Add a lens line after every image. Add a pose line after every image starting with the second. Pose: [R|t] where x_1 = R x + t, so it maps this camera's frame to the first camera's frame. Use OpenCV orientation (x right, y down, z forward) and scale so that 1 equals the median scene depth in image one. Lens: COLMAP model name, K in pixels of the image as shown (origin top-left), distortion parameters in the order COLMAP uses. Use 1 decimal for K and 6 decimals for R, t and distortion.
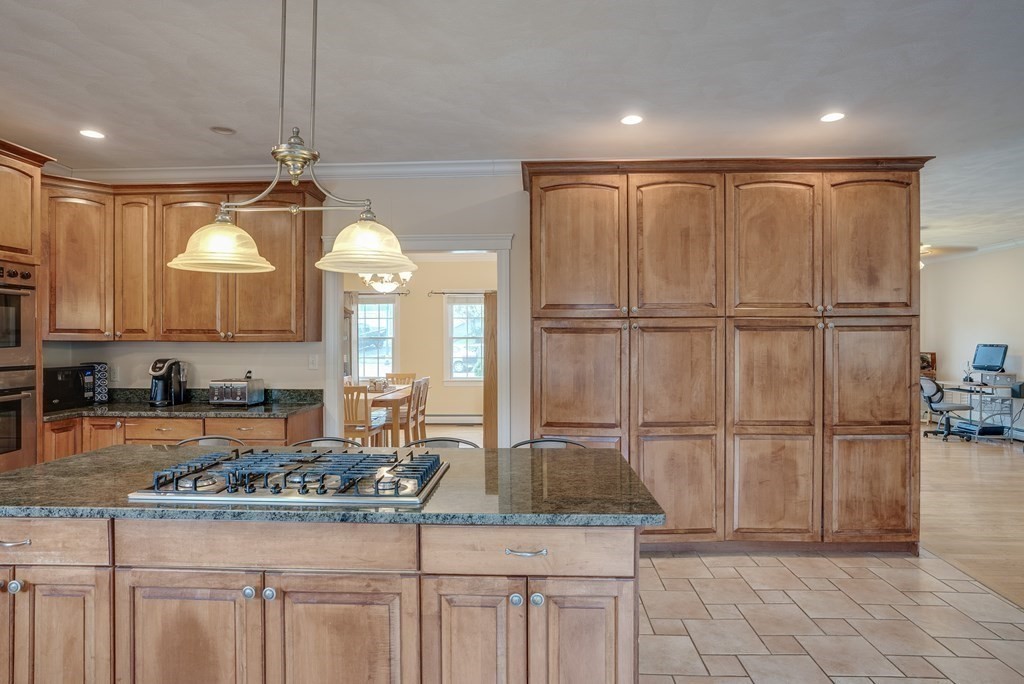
lens RADIAL K [[544.0, 0, 515.2], [0, 544.0, 340.1], [0, 0, 1]] dist [-0.022332, 0.005060]
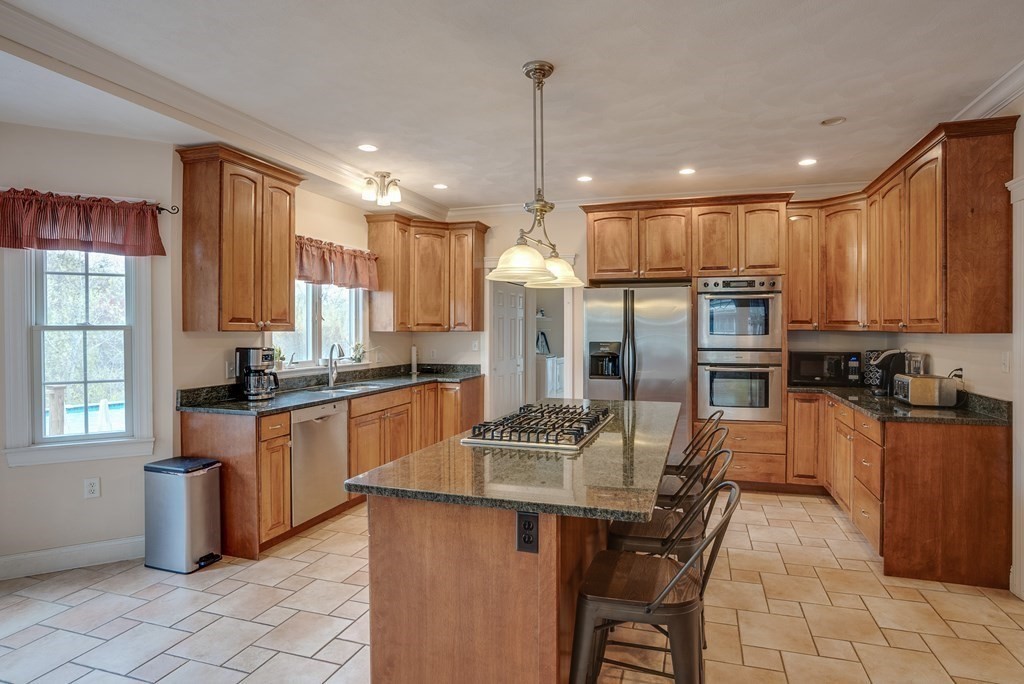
lens RADIAL K [[544.0, 0, 557.2], [0, 544.0, 335.1], [0, 0, 1]] dist [-0.022332, 0.005060]
pose [[-0.207629, 0.013271, -0.978118, 0.552240], [-0.002181, 0.999899, 0.014030, -0.004851], [0.978205, 0.005047, -0.207579, 0.721120]]
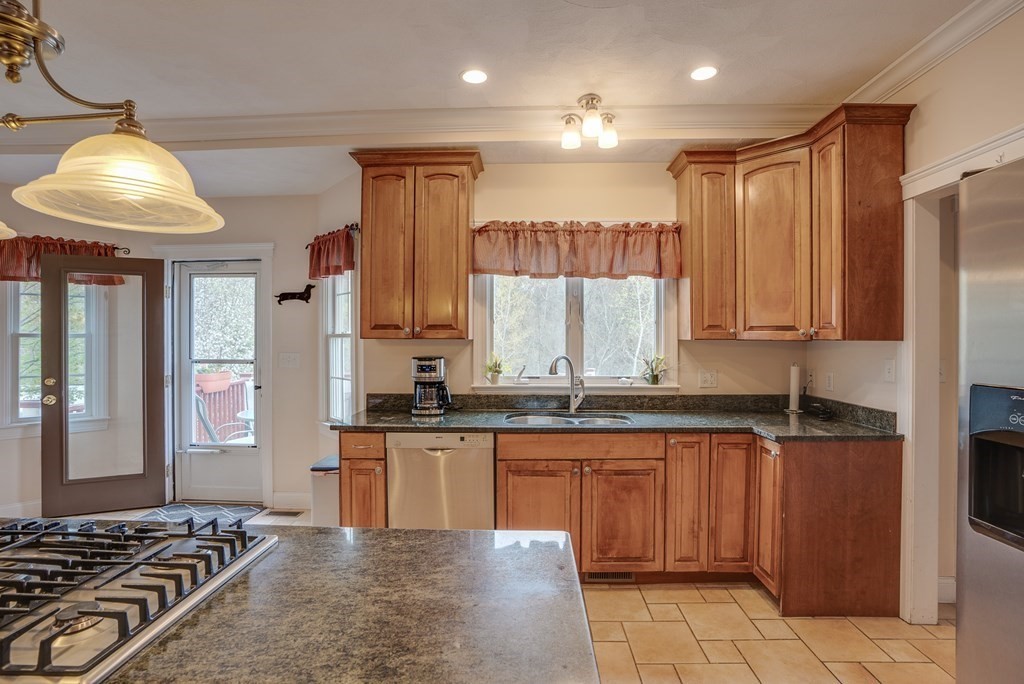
lens RADIAL K [[518.7, 0, 516.0], [0, 518.7, 340.5], [0, 0, 1]] dist [-0.024245, 0.000032]
pose [[-0.999507, 0.004611, -0.031047, -0.456484], [0.004410, 0.999969, 0.006559, 0.001049], [0.031076, 0.006419, -0.999496, 0.845902]]
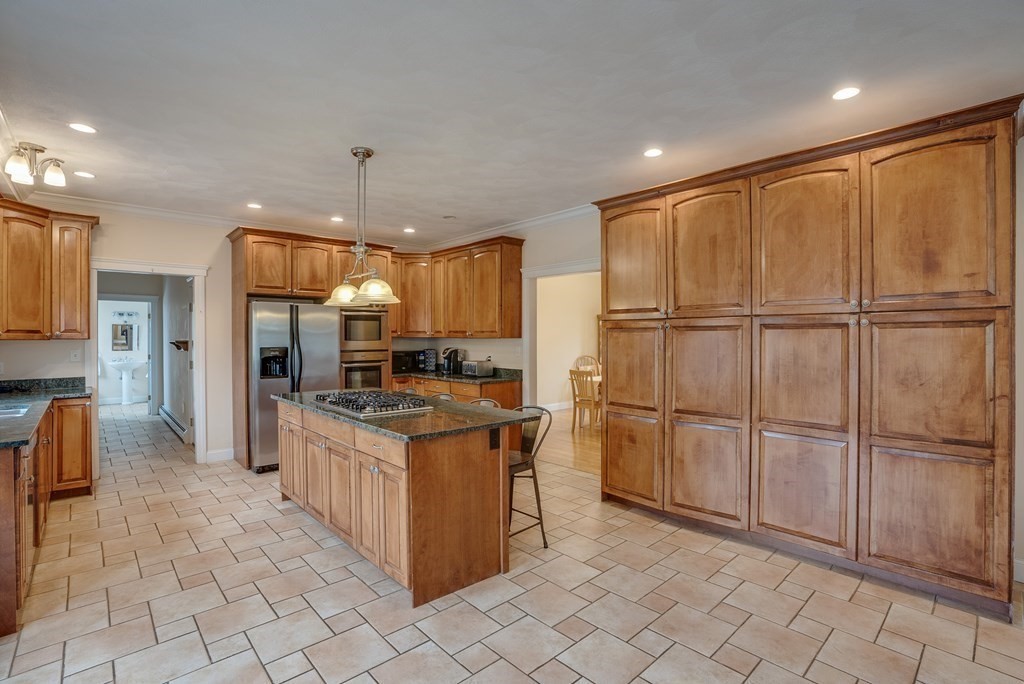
lens RADIAL K [[465.5, 0, 523.2], [0, 465.5, 339.3], [0, 0, 1]] dist [-0.020144, 0.003304]
pose [[0.732361, 0.005127, -0.680897, 0.673508], [-0.001760, 0.999983, 0.005636, -0.001909], [0.680914, -0.002930, 0.732357, 0.056209]]
